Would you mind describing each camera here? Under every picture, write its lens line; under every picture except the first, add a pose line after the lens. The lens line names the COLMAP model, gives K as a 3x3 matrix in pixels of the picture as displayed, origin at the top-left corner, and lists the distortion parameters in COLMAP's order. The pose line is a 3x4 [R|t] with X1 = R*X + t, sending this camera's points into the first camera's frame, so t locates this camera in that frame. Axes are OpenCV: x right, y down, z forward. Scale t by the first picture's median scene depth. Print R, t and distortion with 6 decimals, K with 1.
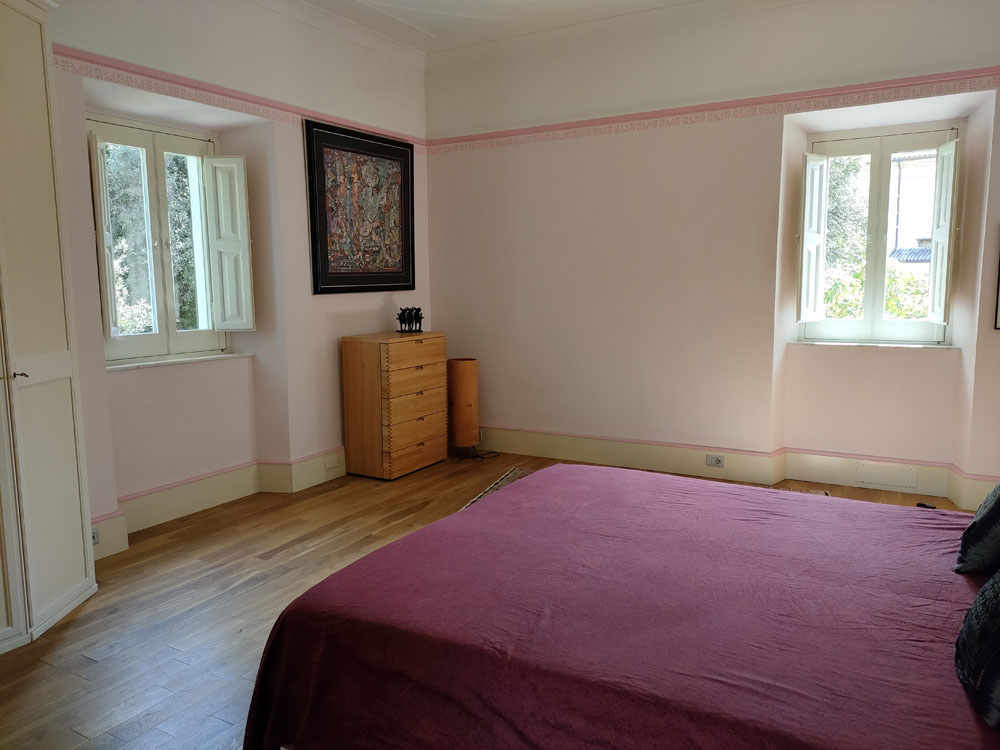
lens RADIAL K [[731.0, 0, 502.9], [0, 731.0, 375.8], [0, 0, 1]] dist [0.024044, 0.003270]
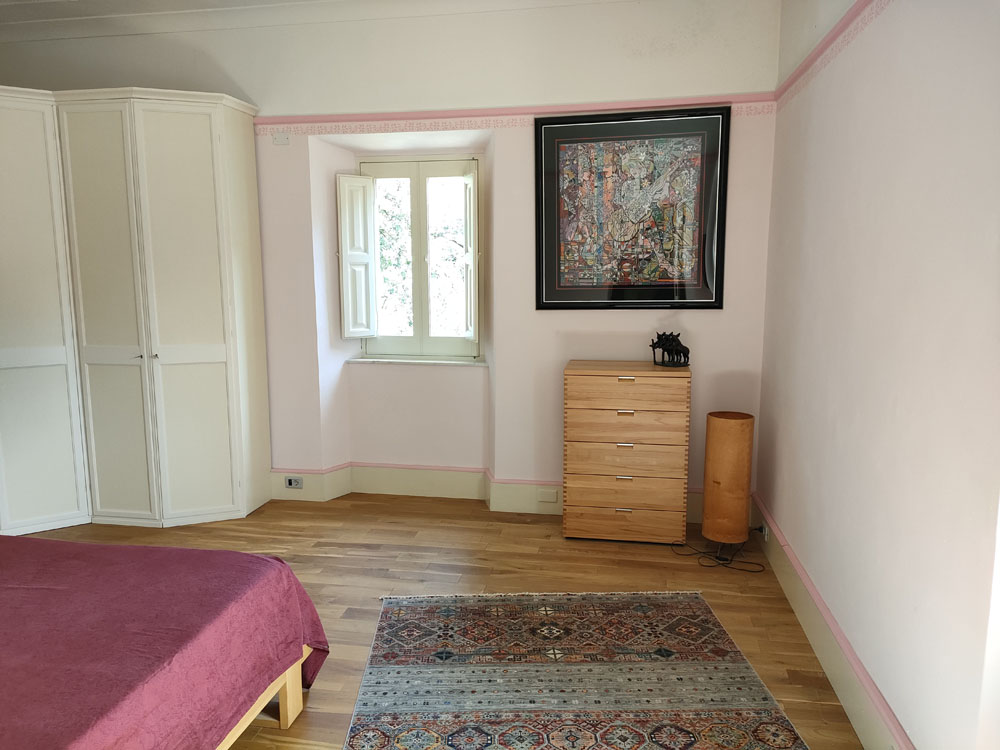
lens RADIAL K [[731.0, 0, 500.8], [0, 731.0, 372.6], [0, 0, 1]] dist [0.024044, 0.003270]
pose [[0.335094, 0.145930, -0.930815, 0.564767], [-0.120919, 0.986424, 0.111118, -0.124652], [0.934393, 0.075318, 0.348190, 0.621722]]
